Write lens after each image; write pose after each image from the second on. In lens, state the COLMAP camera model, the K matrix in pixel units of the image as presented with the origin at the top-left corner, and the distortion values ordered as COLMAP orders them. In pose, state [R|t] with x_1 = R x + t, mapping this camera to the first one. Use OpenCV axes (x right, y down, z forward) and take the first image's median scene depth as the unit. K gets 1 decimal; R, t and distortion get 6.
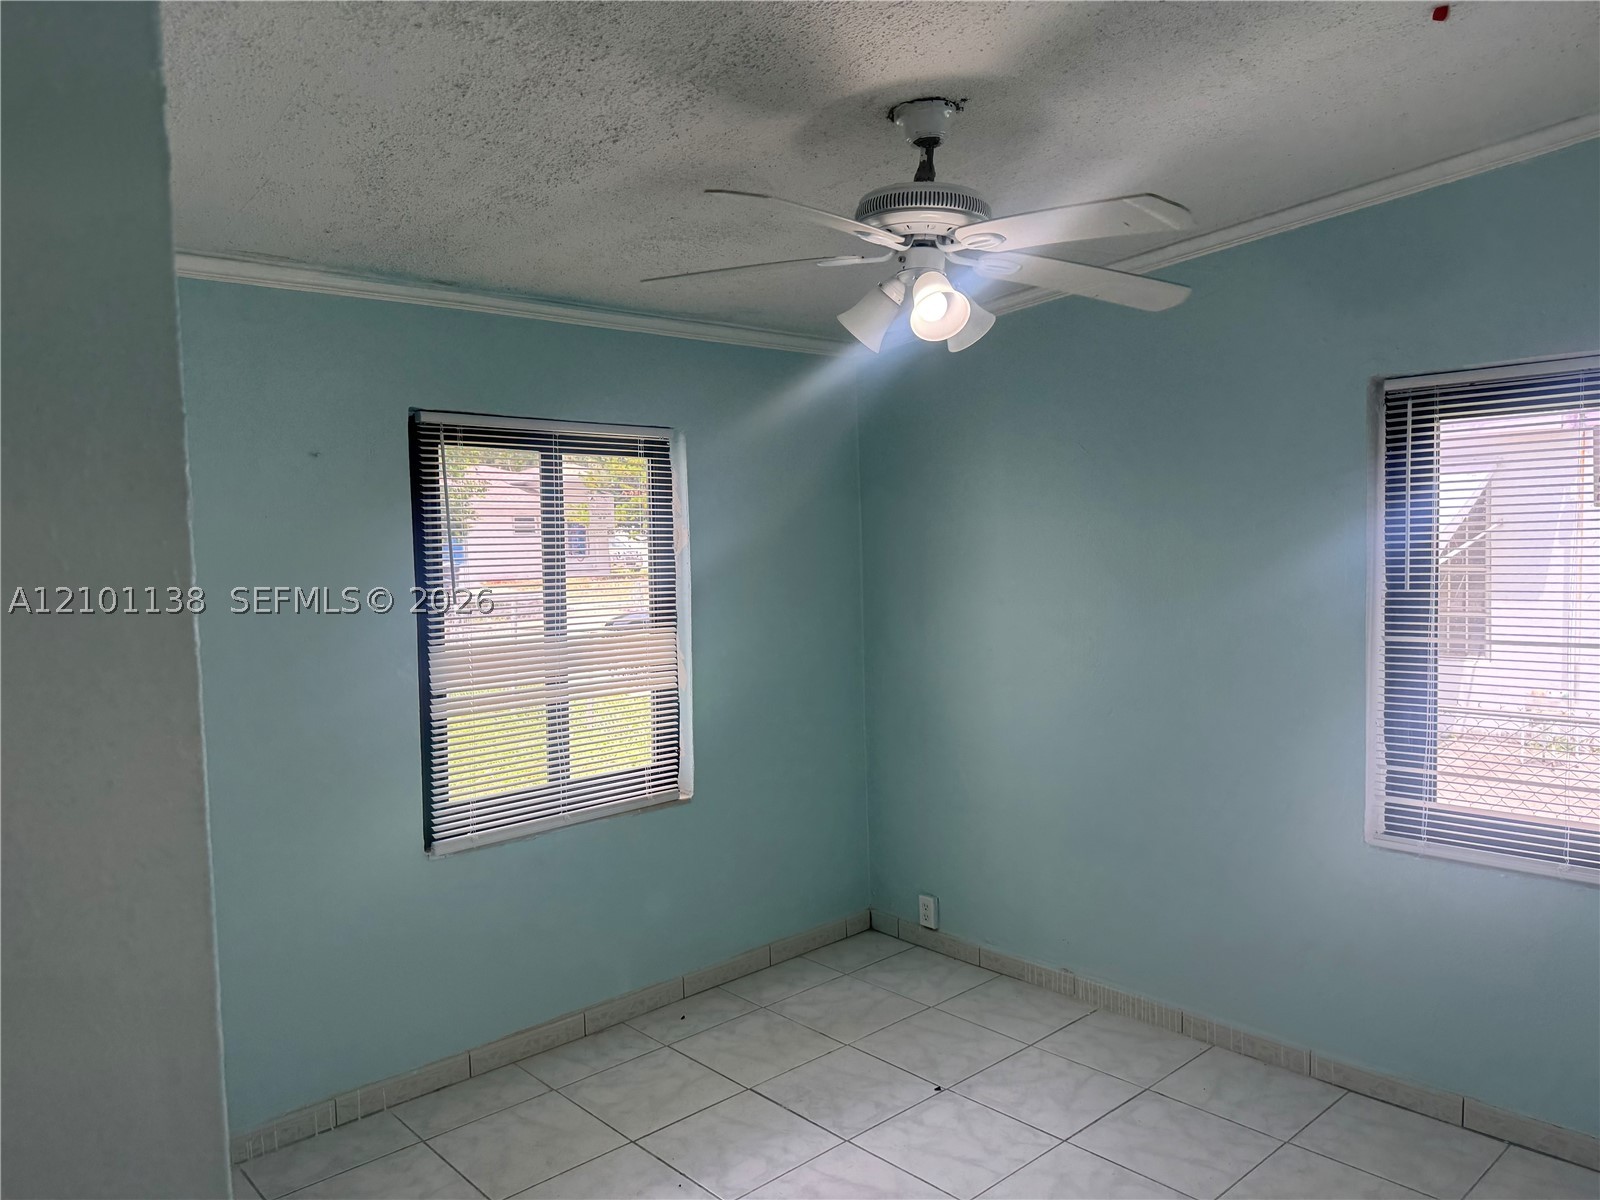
lens RADIAL K [[1114.5, 0, 781.8], [0, 1114.5, 597.2], [0, 0, 1]] dist [0.025167, -0.050069]
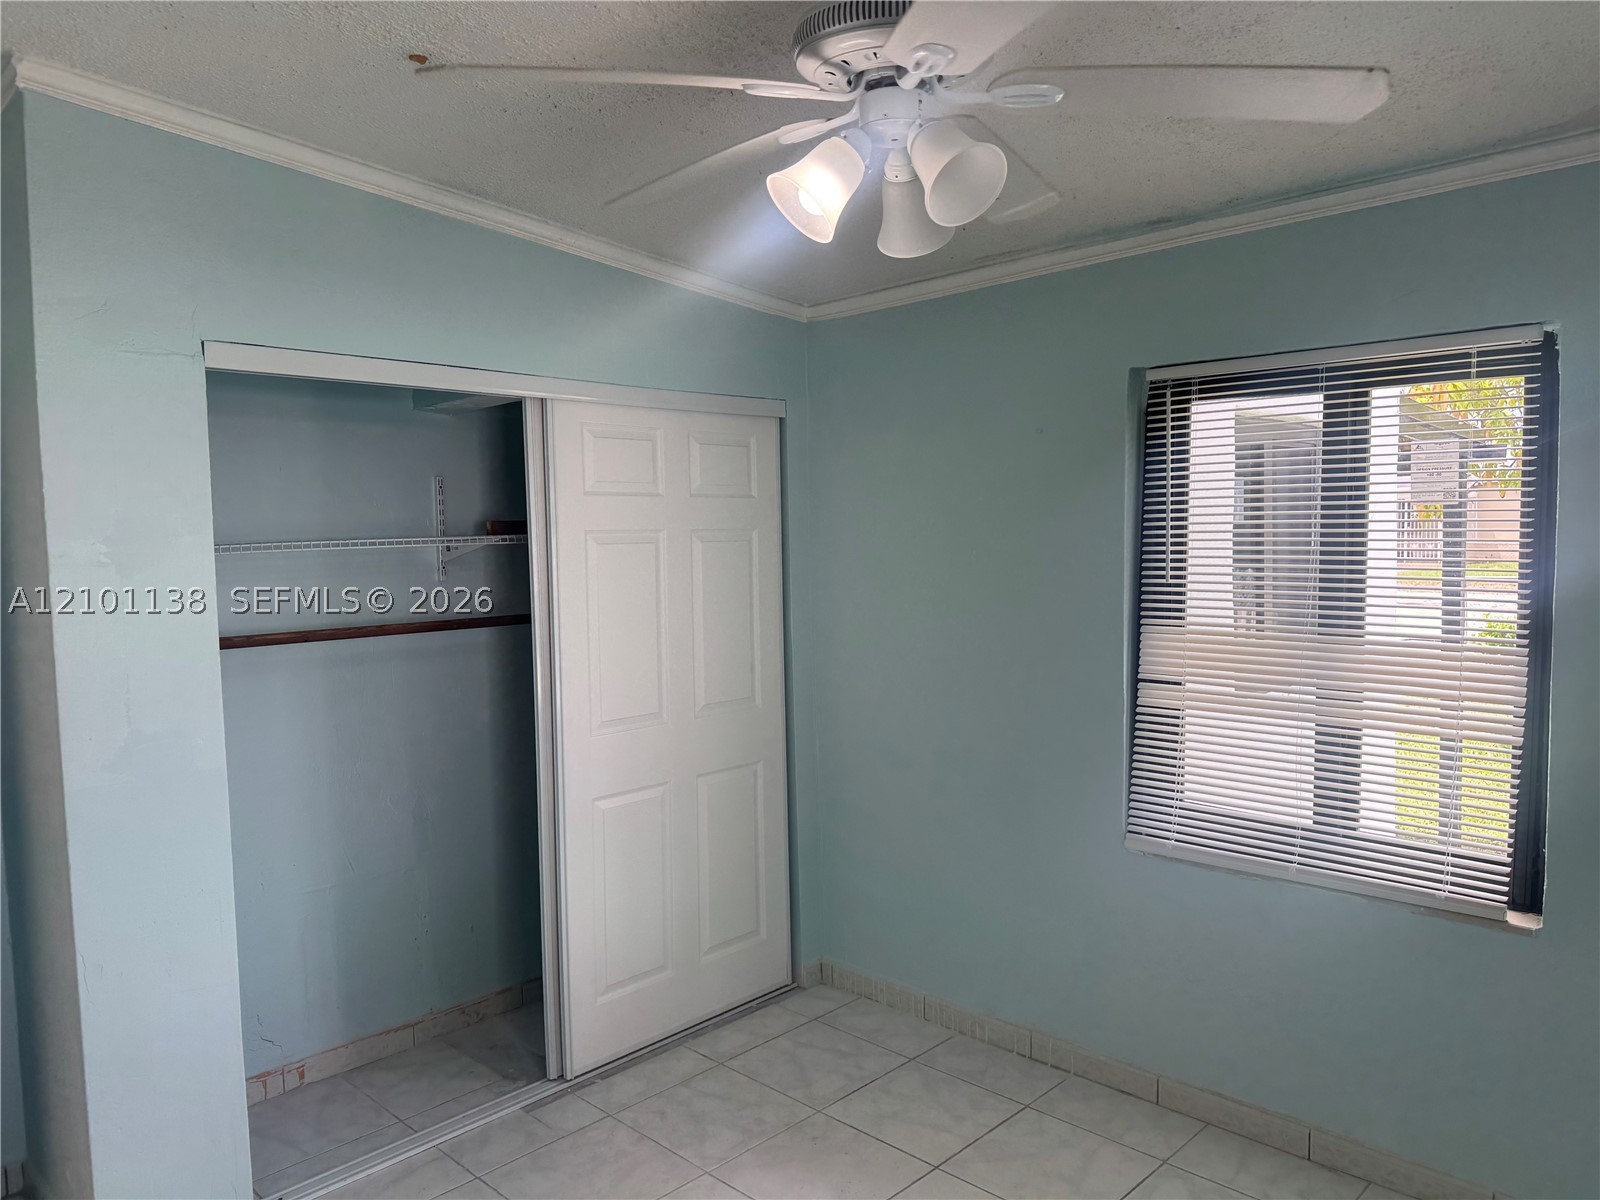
lens RADIAL K [[1114.5, 0, 781.8], [0, 1114.5, 597.2], [0, 0, 1]] dist [0.025167, -0.050069]
pose [[0.049766, 0.084601, -0.995171, 0.551685], [-0.030863, 0.996060, 0.083133, -0.044168], [0.998284, 0.026576, 0.052181, 0.614116]]
